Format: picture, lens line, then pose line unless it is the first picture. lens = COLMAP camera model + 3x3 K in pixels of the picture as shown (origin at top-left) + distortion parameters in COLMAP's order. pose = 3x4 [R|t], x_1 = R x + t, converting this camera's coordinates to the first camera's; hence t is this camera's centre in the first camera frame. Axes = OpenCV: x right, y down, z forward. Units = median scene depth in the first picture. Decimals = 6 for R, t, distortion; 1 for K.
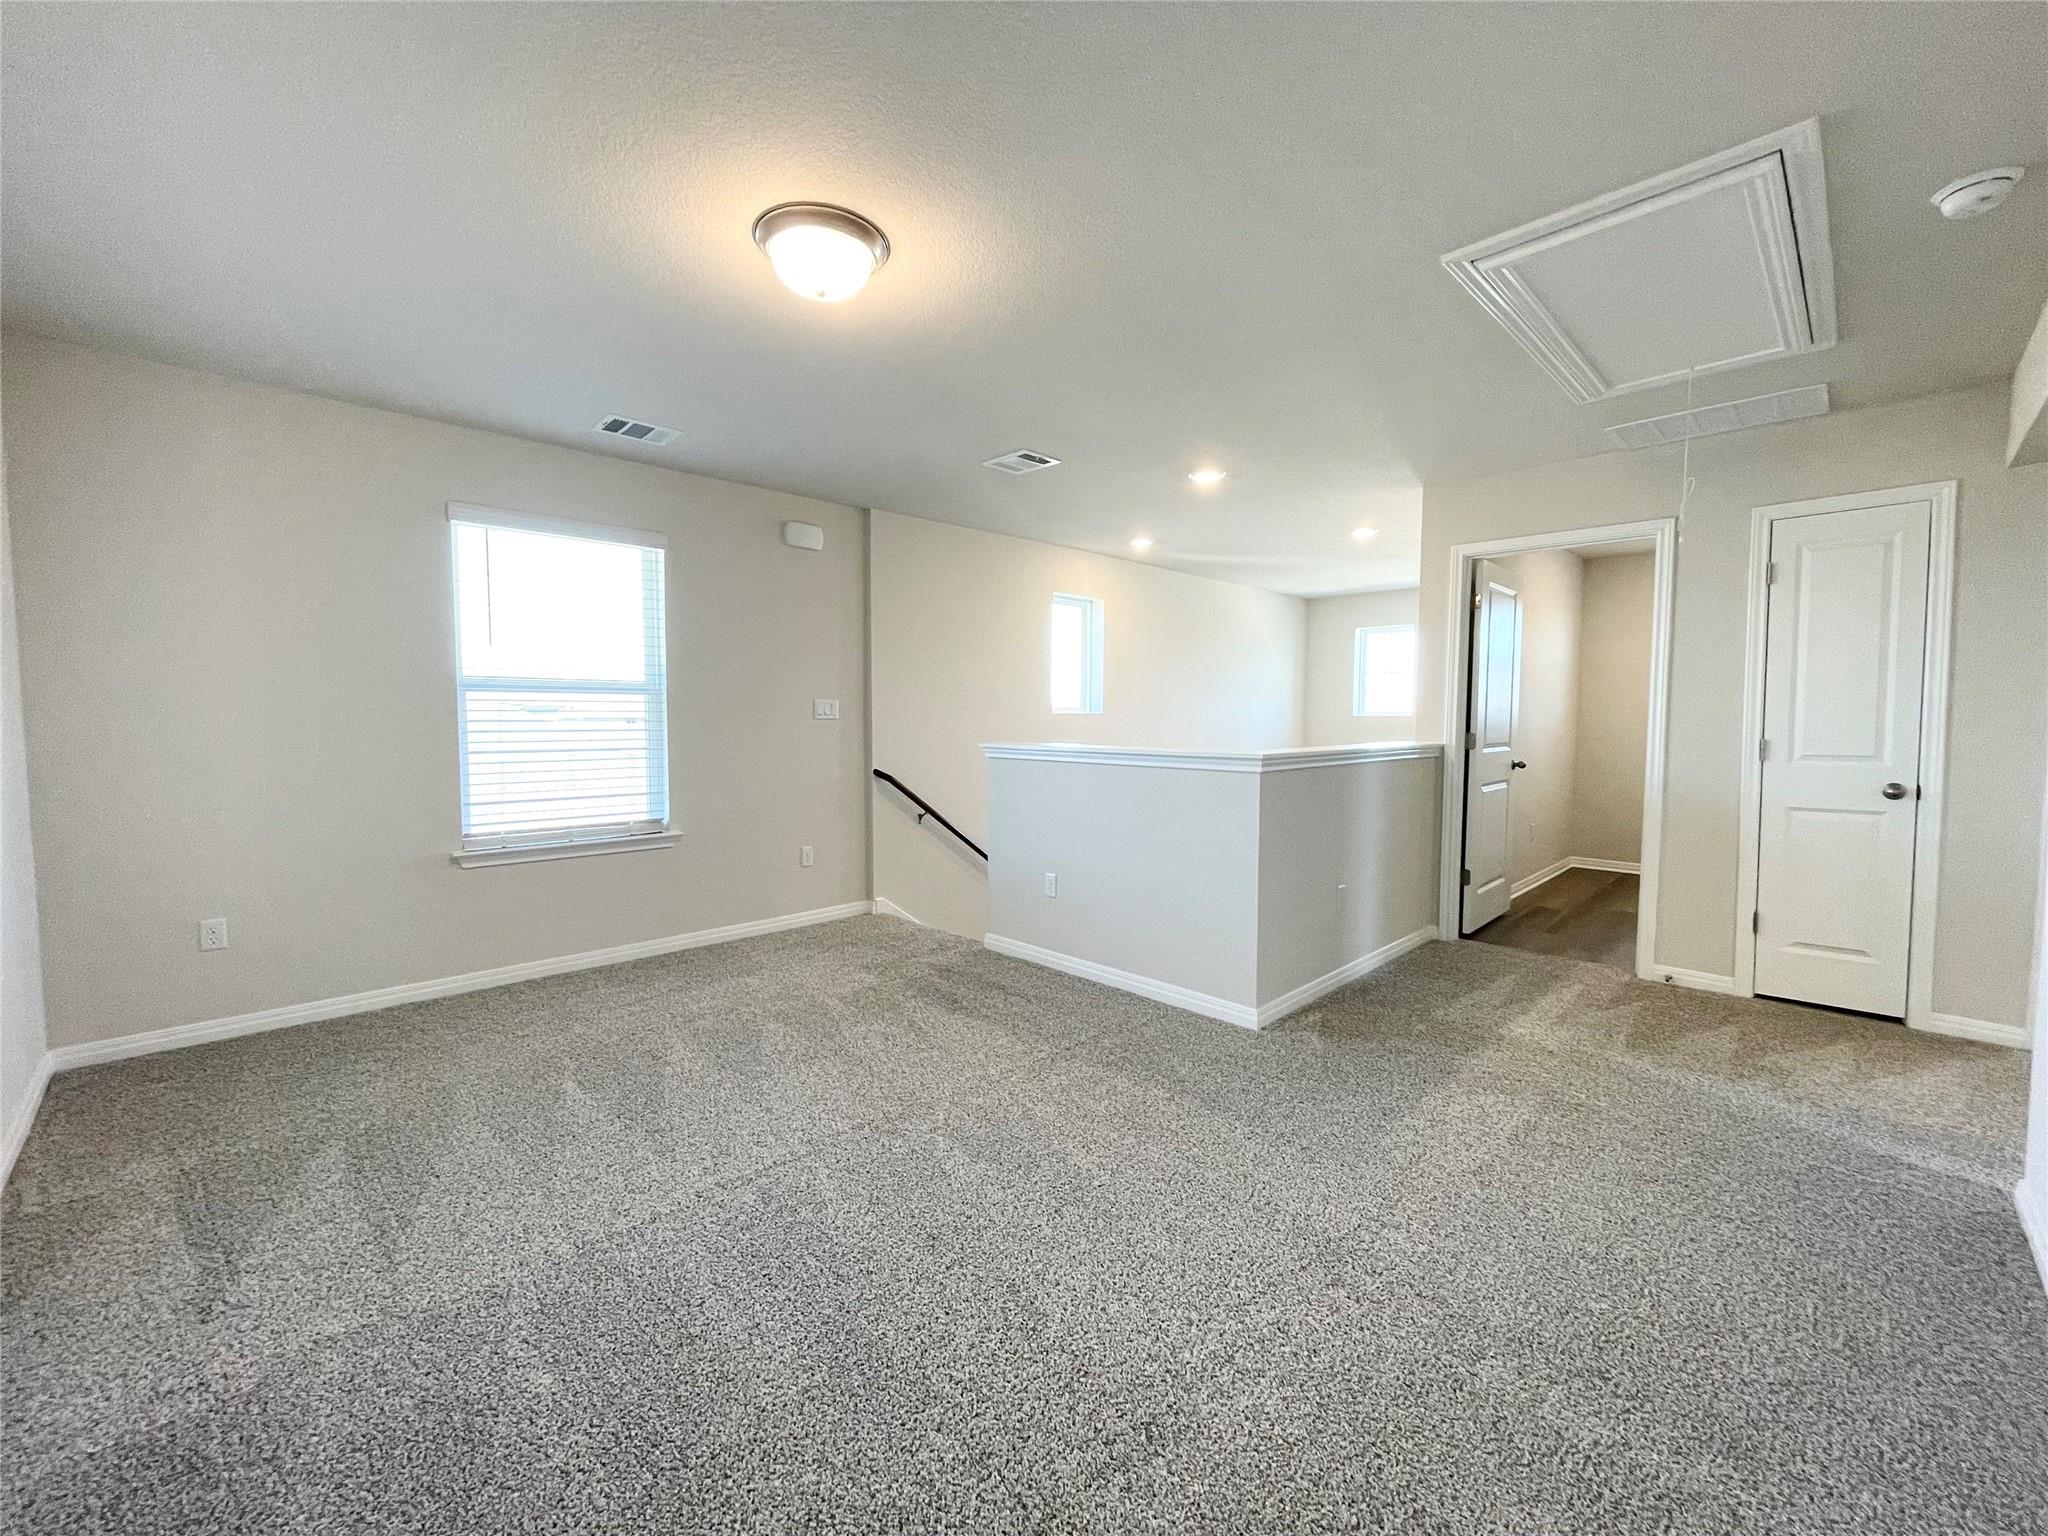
lens RADIAL K [[826.6, 0, 1024.0], [0, 826.6, 768.0], [0, 0, 1]] dist [-0.000730, -0.000858]
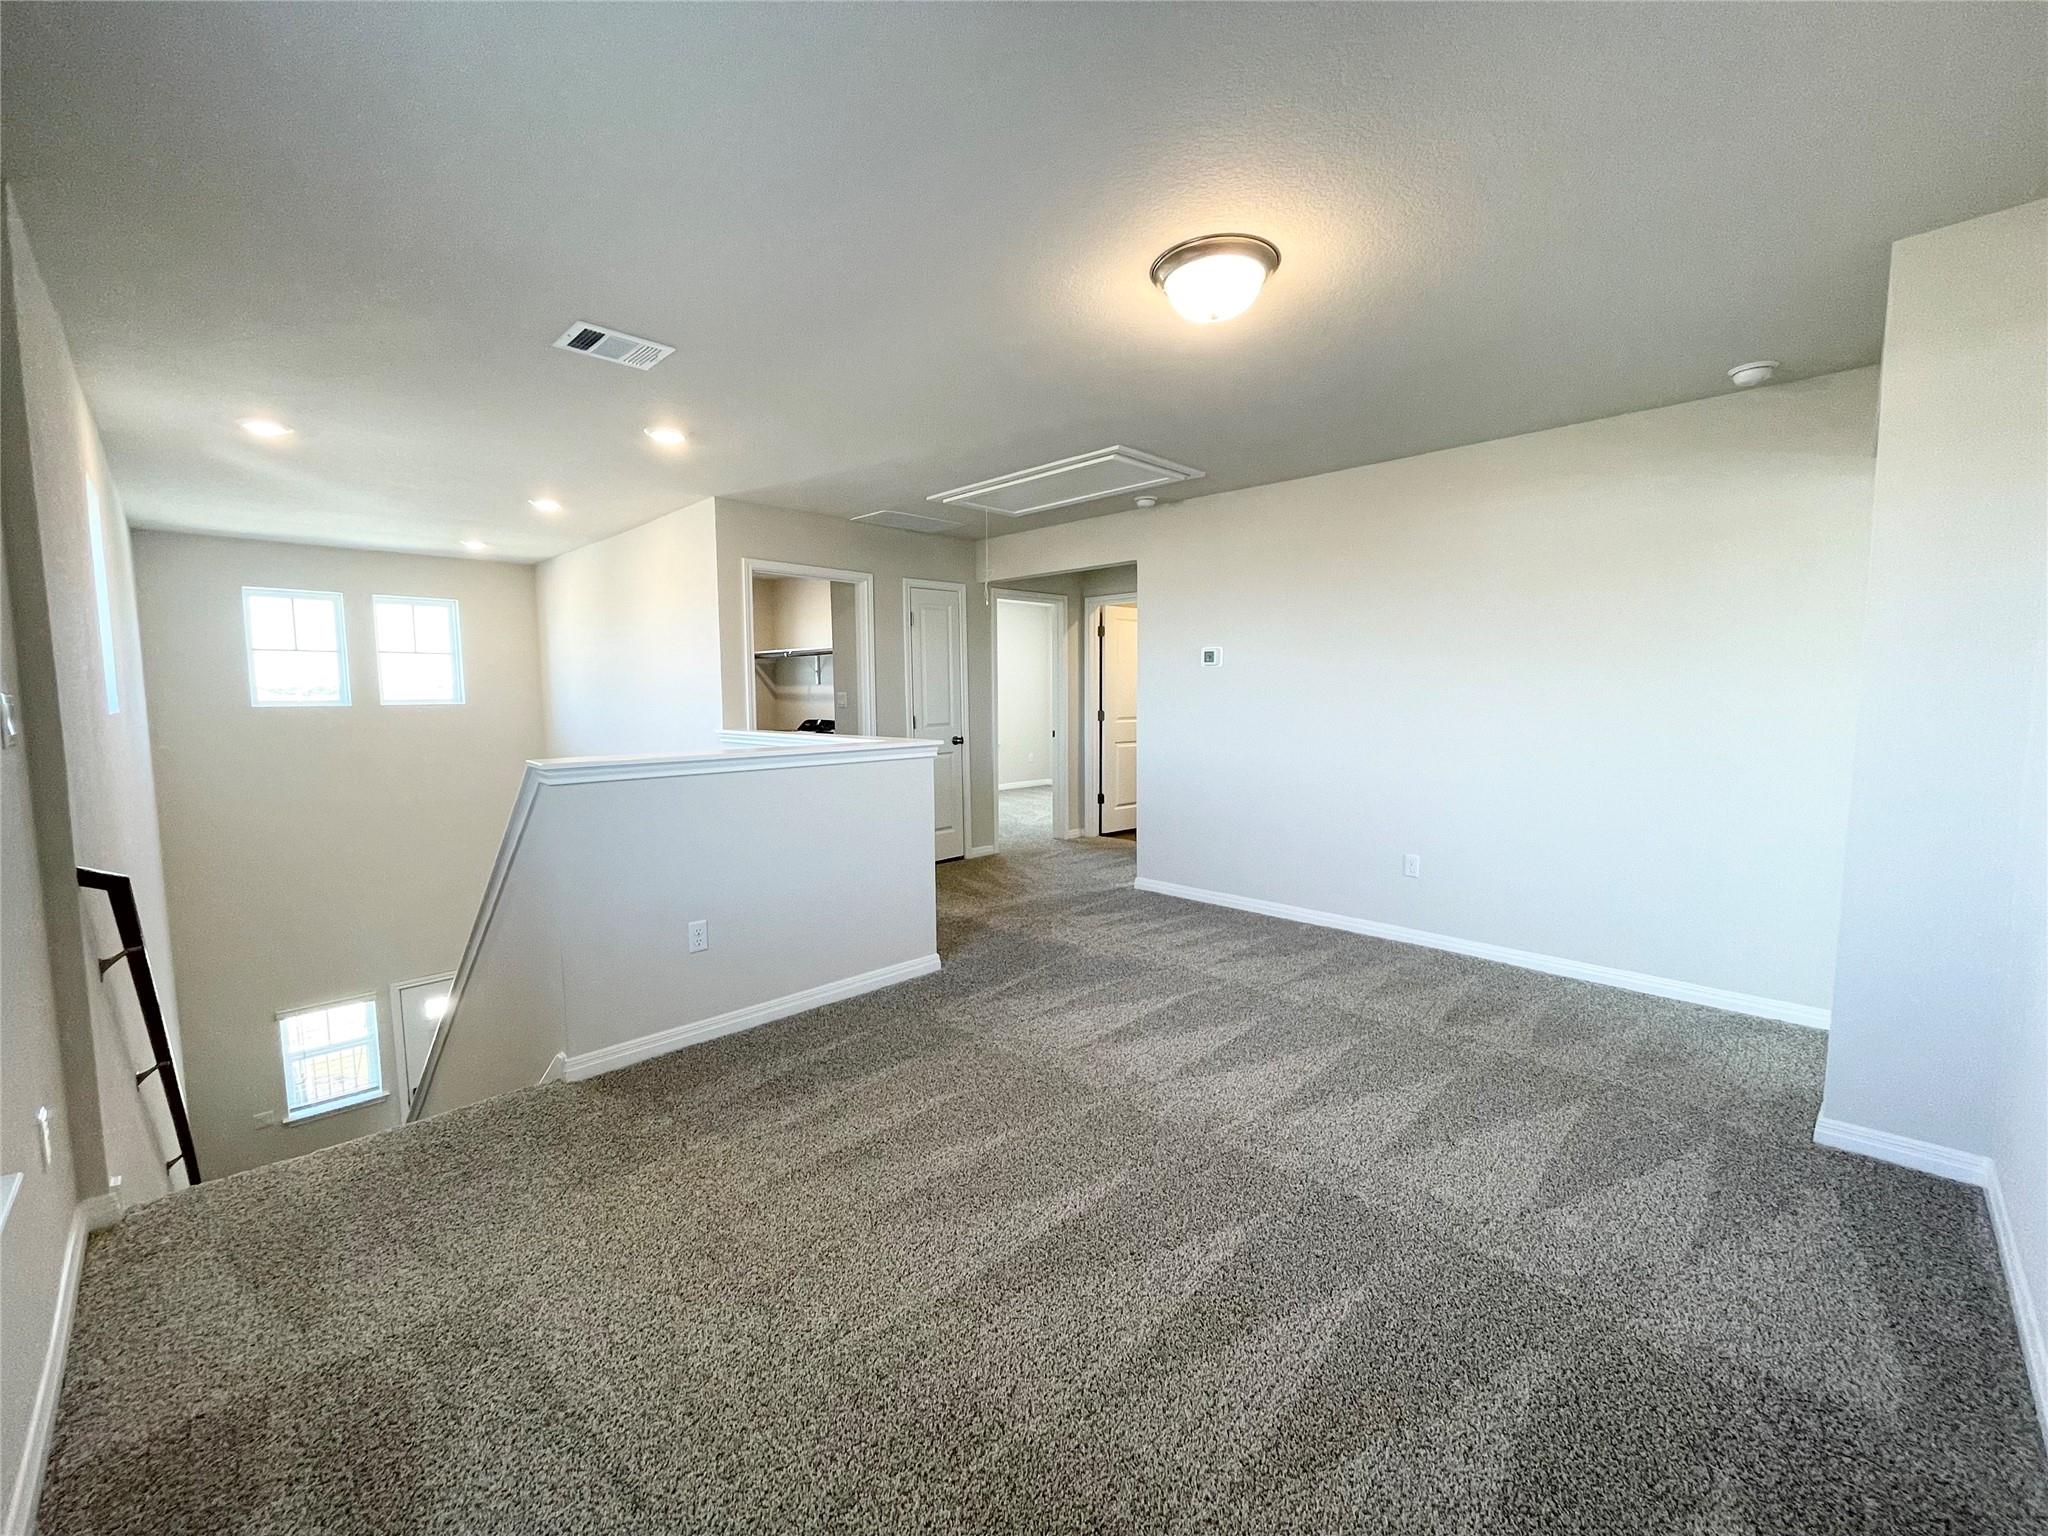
lens RADIAL K [[826.6, 0, 1024.0], [0, 826.6, 768.0], [0, 0, 1]] dist [-0.000730, -0.000858]
pose [[0.003235, -0.096587, 0.995319, -0.884000], [0.069290, 0.992954, 0.096132, -0.083506], [-0.997591, 0.068655, 0.009905, 0.828386]]
